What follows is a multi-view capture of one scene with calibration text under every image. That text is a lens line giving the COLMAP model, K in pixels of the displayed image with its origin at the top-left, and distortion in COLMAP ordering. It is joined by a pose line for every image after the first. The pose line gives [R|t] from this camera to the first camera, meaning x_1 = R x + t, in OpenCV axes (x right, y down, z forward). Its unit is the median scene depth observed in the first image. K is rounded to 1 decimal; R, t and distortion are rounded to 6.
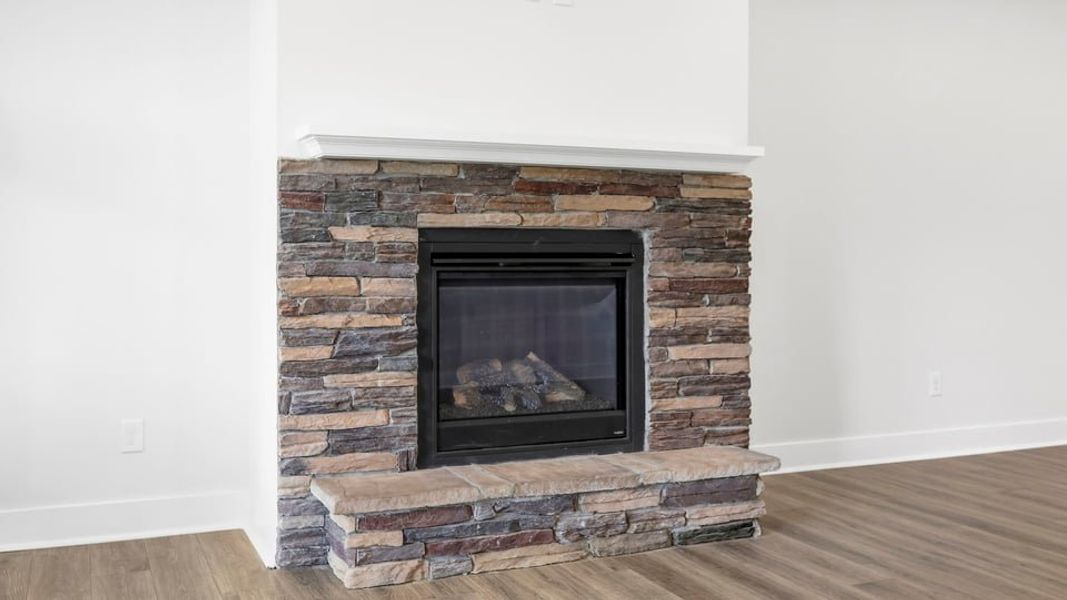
lens RADIAL K [[1032.9, 0, 516.0], [0, 1032.9, 276.8], [0, 0, 1]] dist [0.014172, 0.000000]
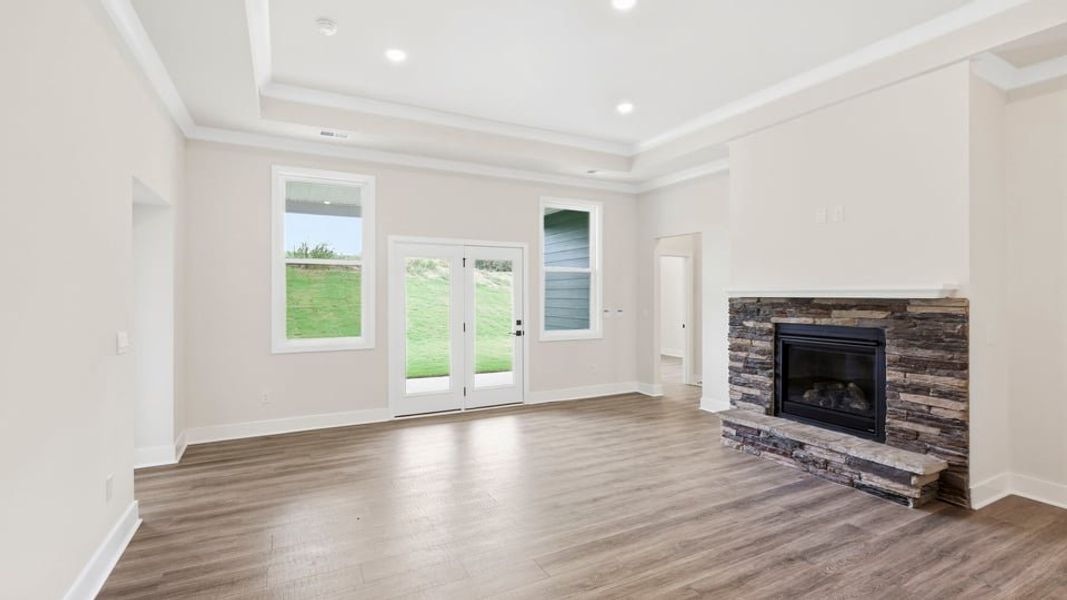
lens RADIAL K [[485.0, 0, 530.6], [0, 485.0, 294.8], [0, 0, 1]] dist [-0.007737, 0.000516]
pose [[0.069194, -0.002465, -0.997600, 1.047863], [-0.024228, 0.999698, -0.004151, -0.095252], [0.997309, 0.024457, 0.069114, 0.300963]]
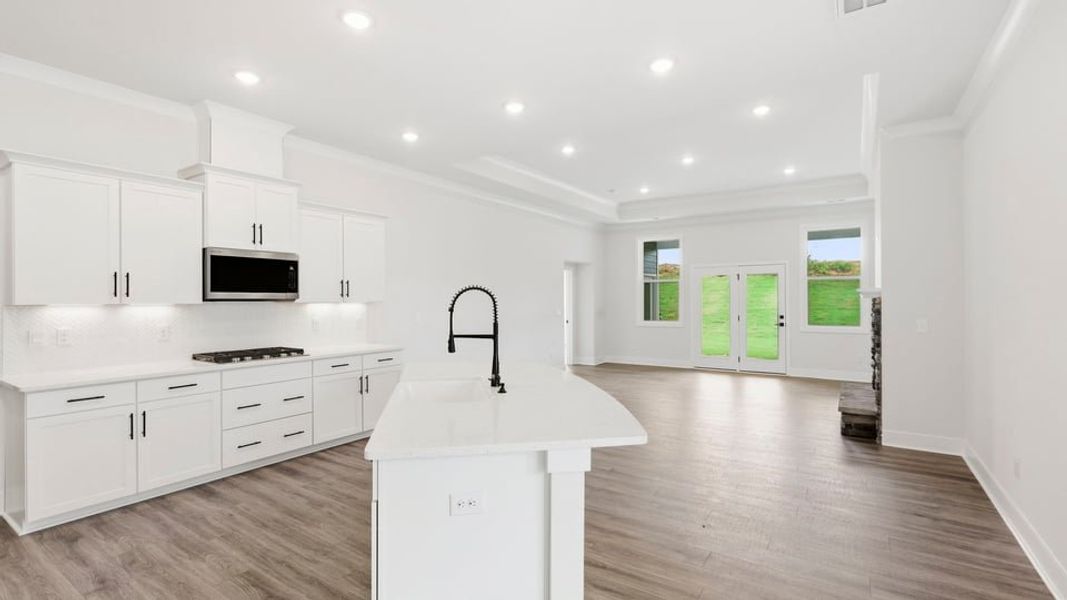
lens RADIAL K [[485.0, 0, 530.9], [0, 485.0, 301.8], [0, 0, 1]] dist [-0.007737, 0.000516]
pose [[-0.843248, 0.001086, -0.537524, 1.662189], [-0.014569, 0.999584, 0.024873, -0.120337], [0.537328, 0.028805, -0.842881, 1.682994]]
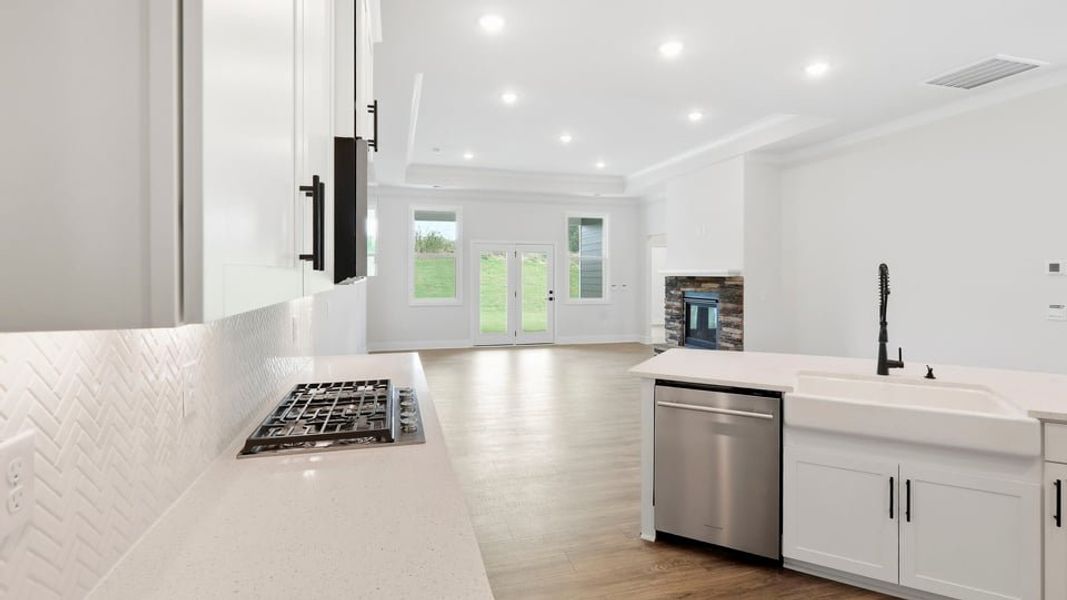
lens RADIAL K [[503.0, 0, 534.5], [0, 503.0, 278.0], [0, 0, 1]] dist [0.000278, 0.000030]
pose [[-0.137591, 0.003243, -0.990484, 2.066403], [-0.027645, 0.999593, 0.007113, -0.099045], [0.990103, 0.028360, -0.137445, 0.655371]]
